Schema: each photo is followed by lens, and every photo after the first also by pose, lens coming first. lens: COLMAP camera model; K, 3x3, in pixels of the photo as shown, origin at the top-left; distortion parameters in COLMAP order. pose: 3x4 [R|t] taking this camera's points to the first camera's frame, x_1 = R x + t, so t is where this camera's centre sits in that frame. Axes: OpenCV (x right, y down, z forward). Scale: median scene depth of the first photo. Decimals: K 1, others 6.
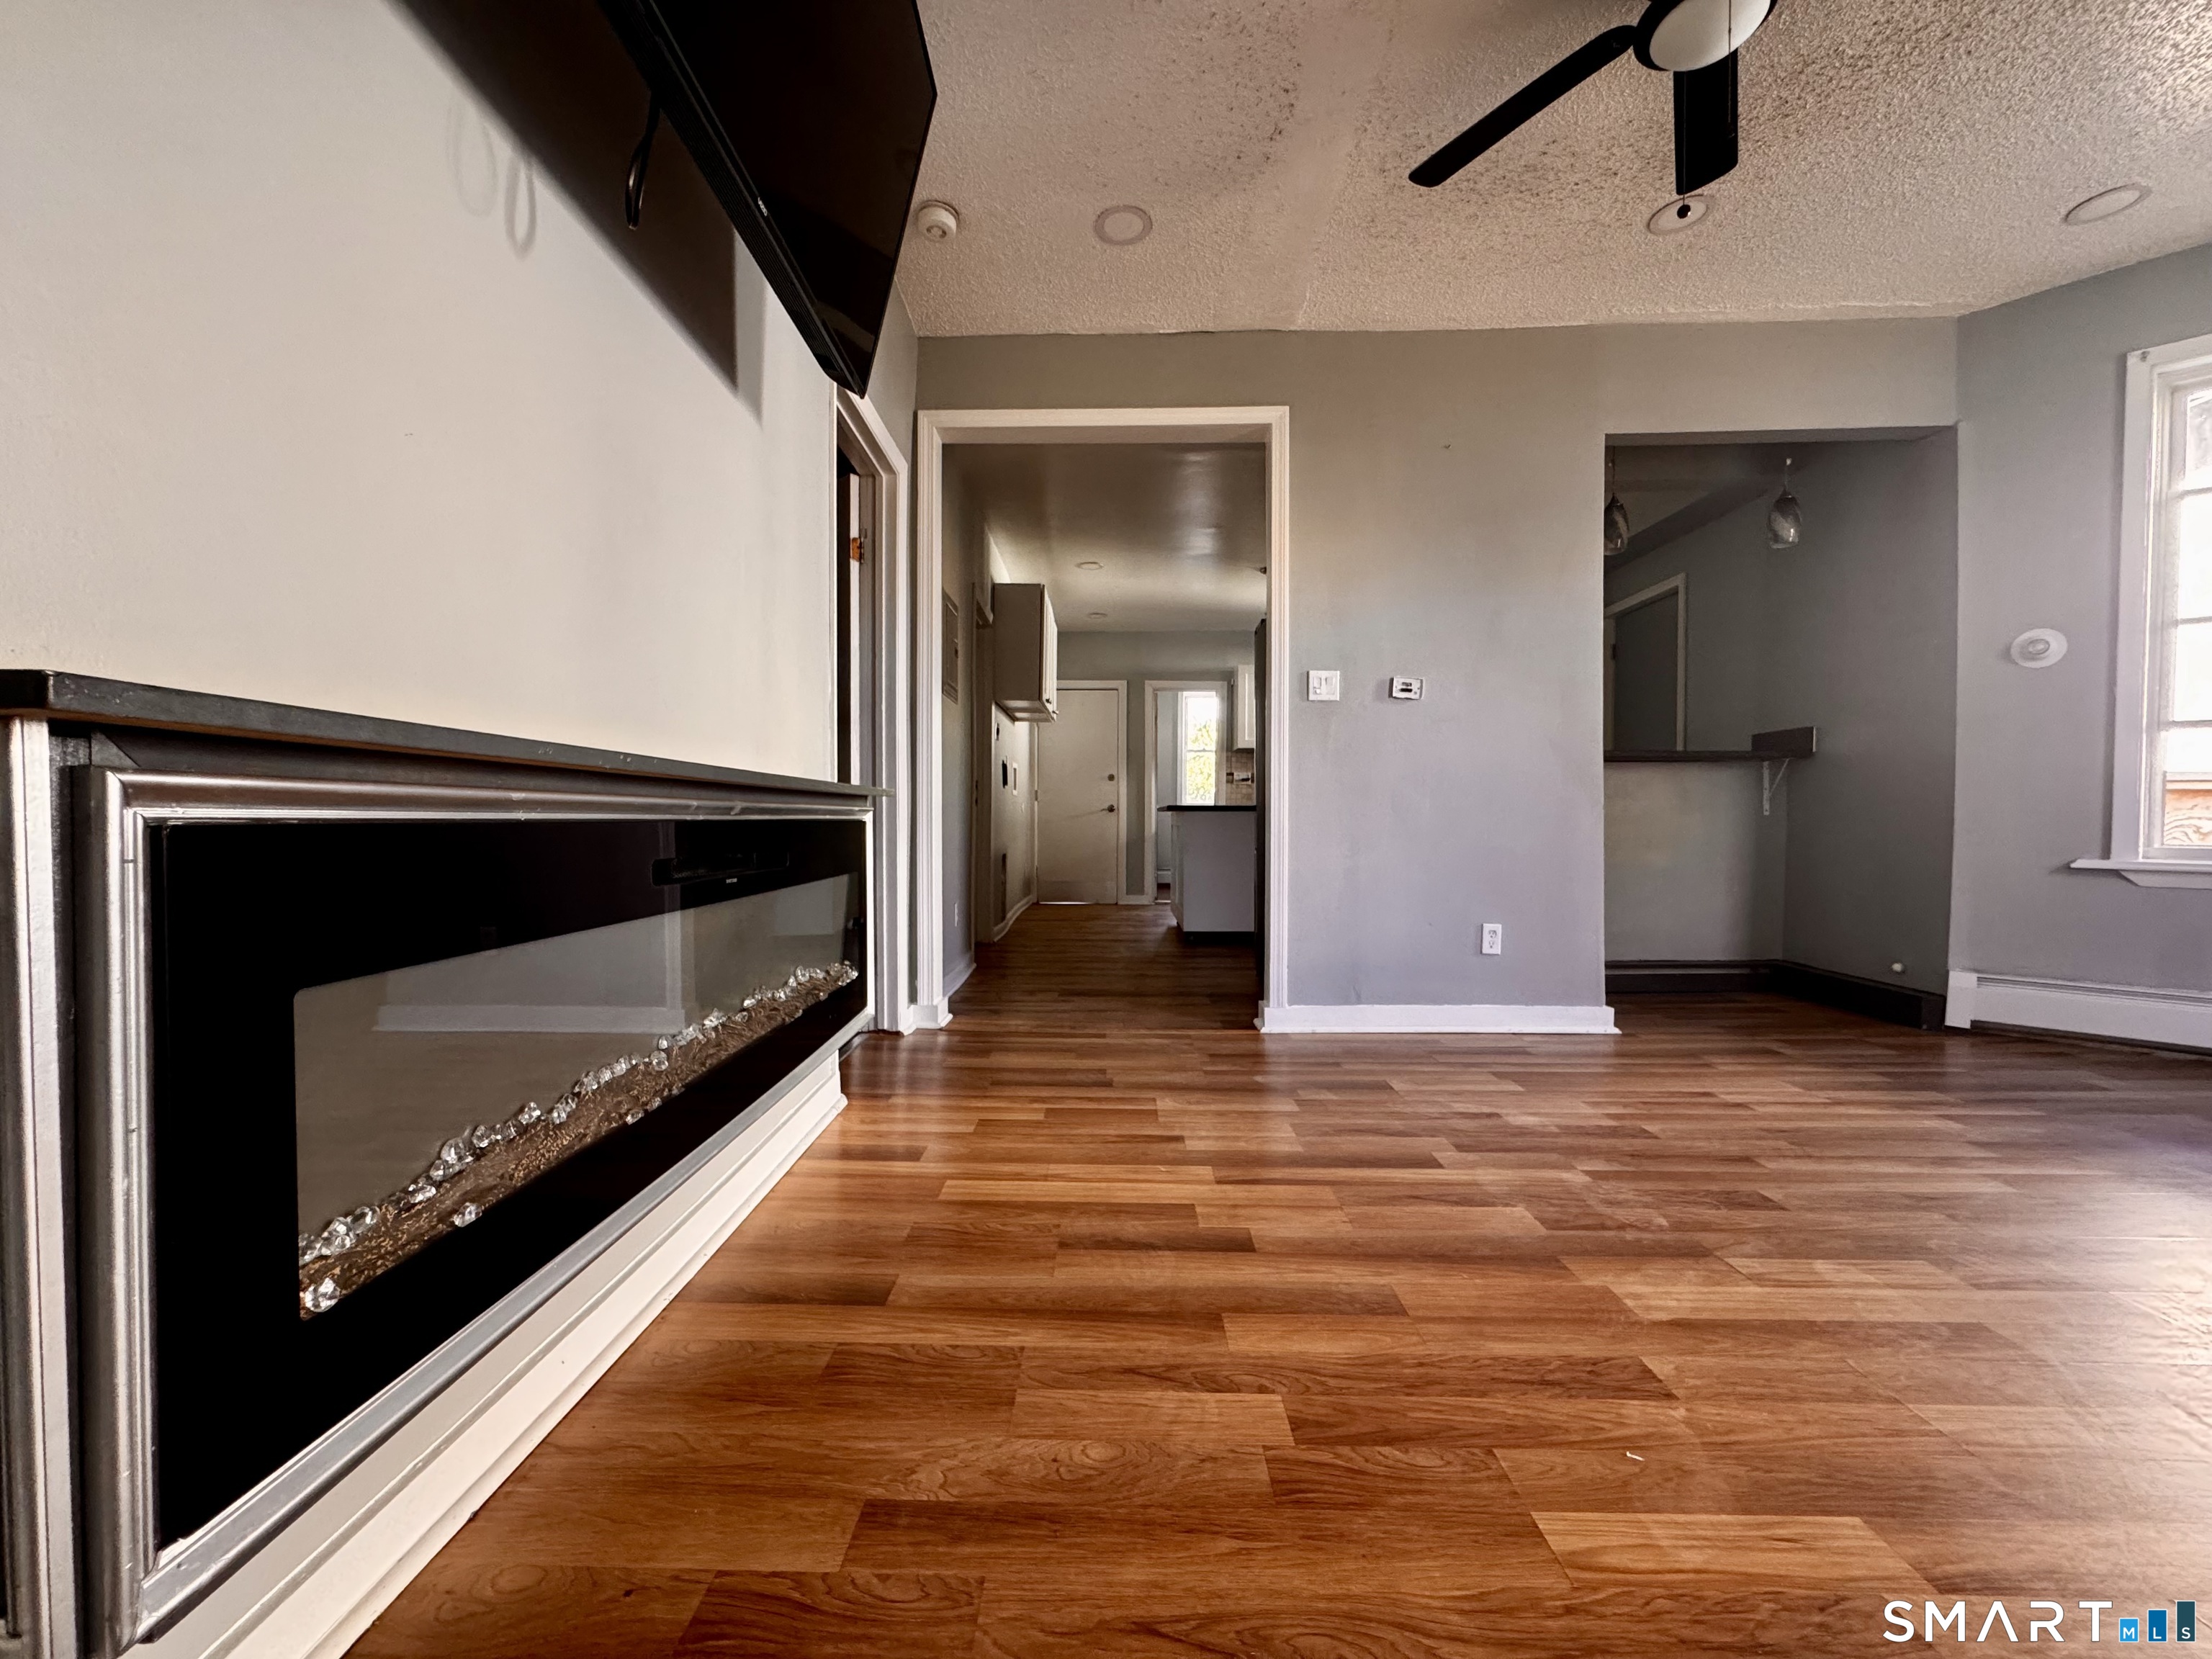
lens RADIAL K [[885.0, 0, 1103.7], [0, 885.0, 832.3], [0, 0, 1]] dist [-0.004993, 0.000211]
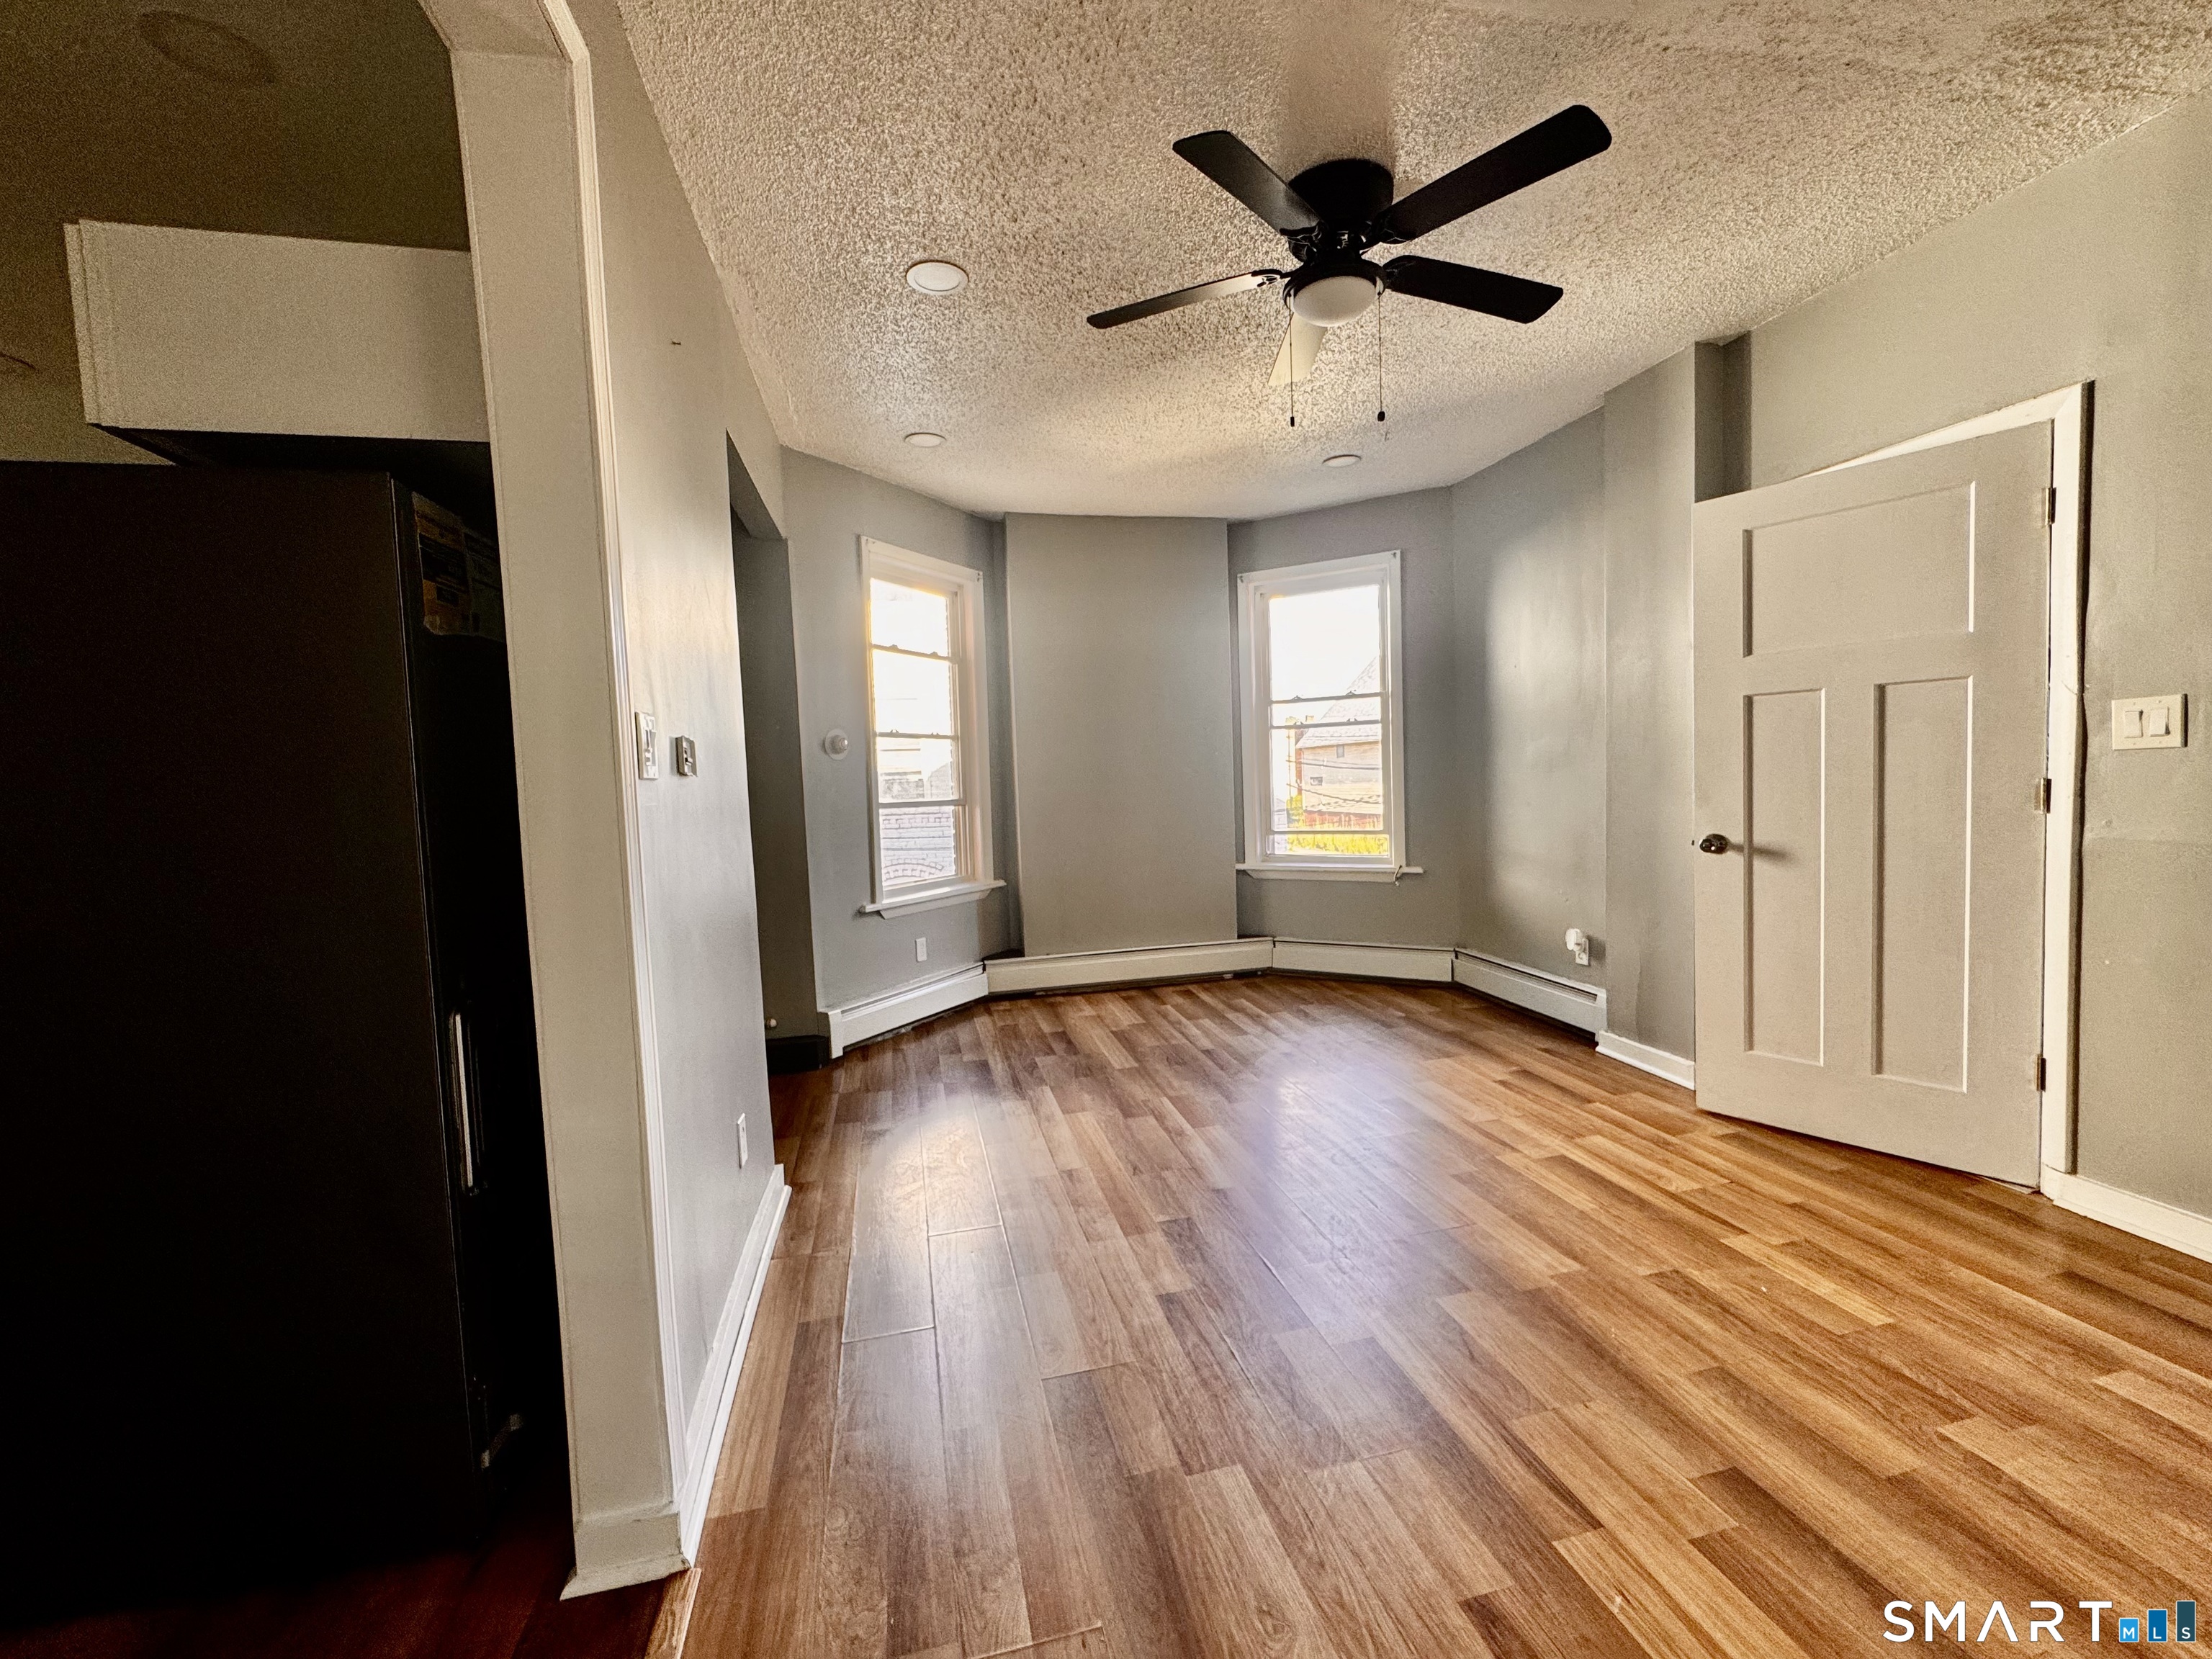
lens RADIAL K [[885.0, 0, 1102.9], [0, 885.0, 833.7], [0, 0, 1]] dist [-0.004993, 0.000211]
pose [[-0.246365, -0.055809, 0.967569, -0.358313], [0.048481, 0.996381, 0.069816, -0.199065], [-0.967964, 0.064109, -0.242768, 1.242749]]
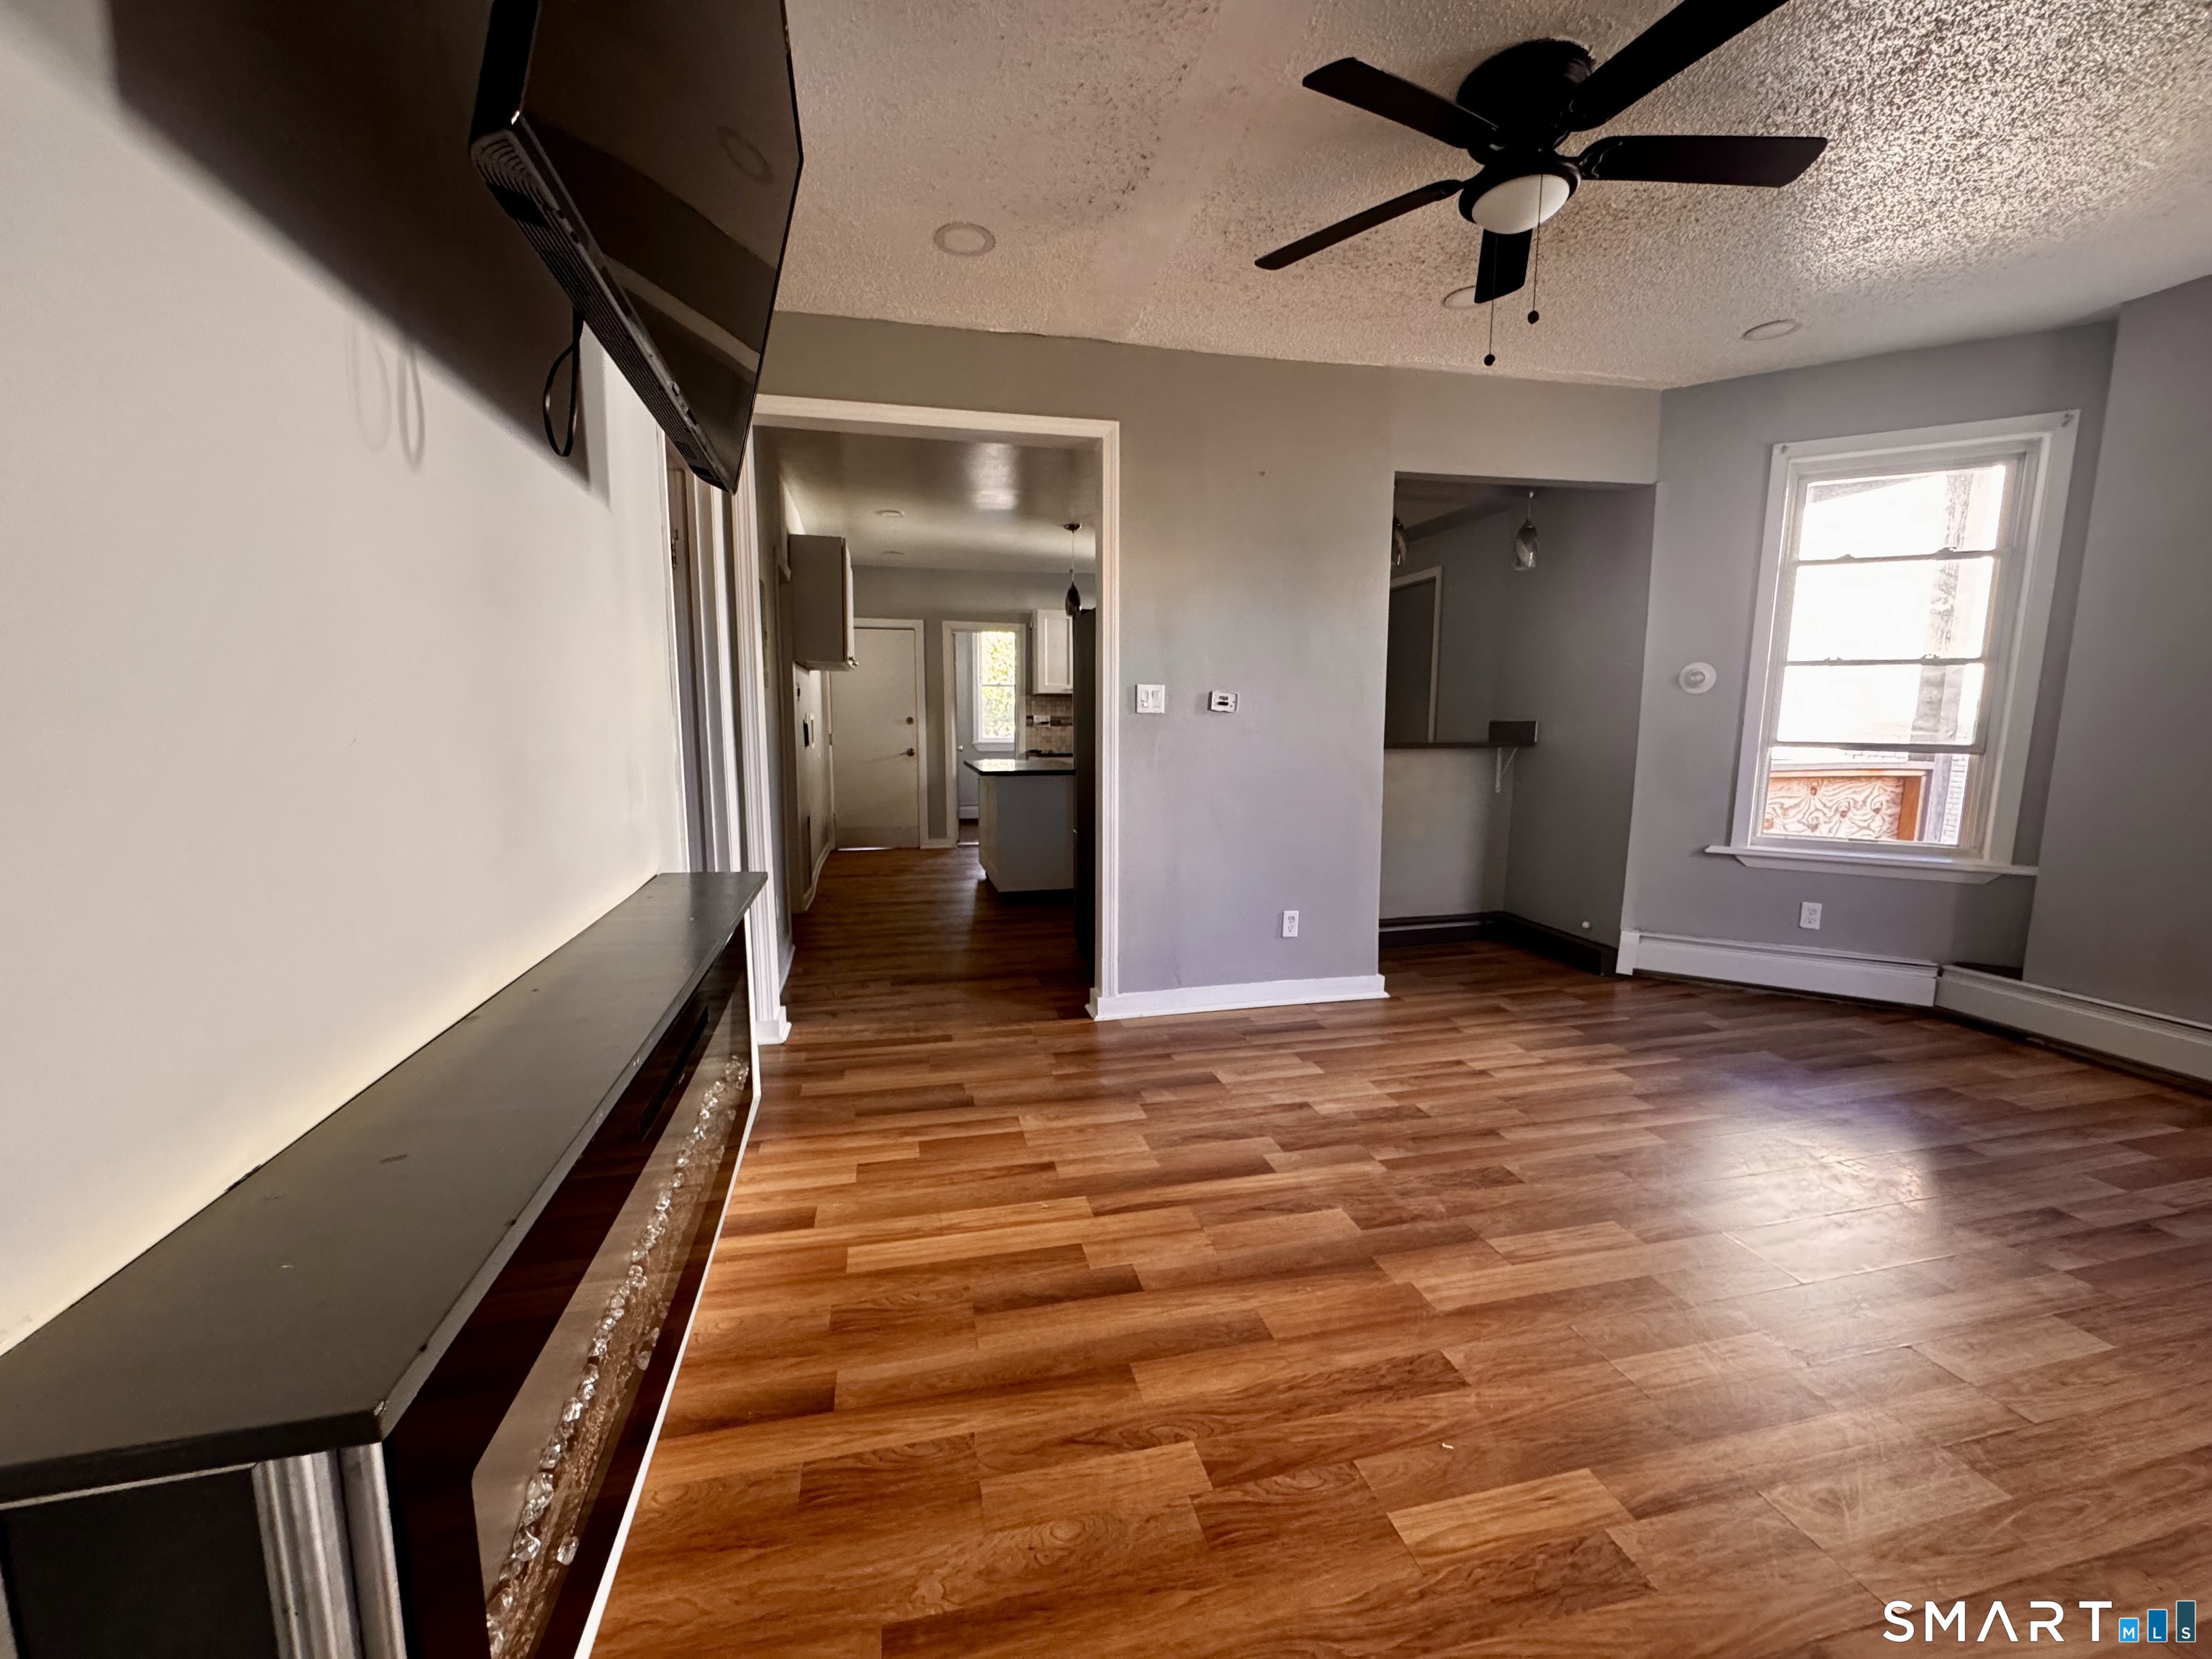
lens RADIAL K [[885.0, 0, 1104.4], [0, 885.0, 832.1], [0, 0, 1]] dist [-0.004993, 0.000211]
pose [[0.968438, -0.031657, 0.247234, -0.101843], [0.002929, 0.993279, 0.115710, -0.182737], [-0.249236, -0.111334, 0.962022, -0.036333]]
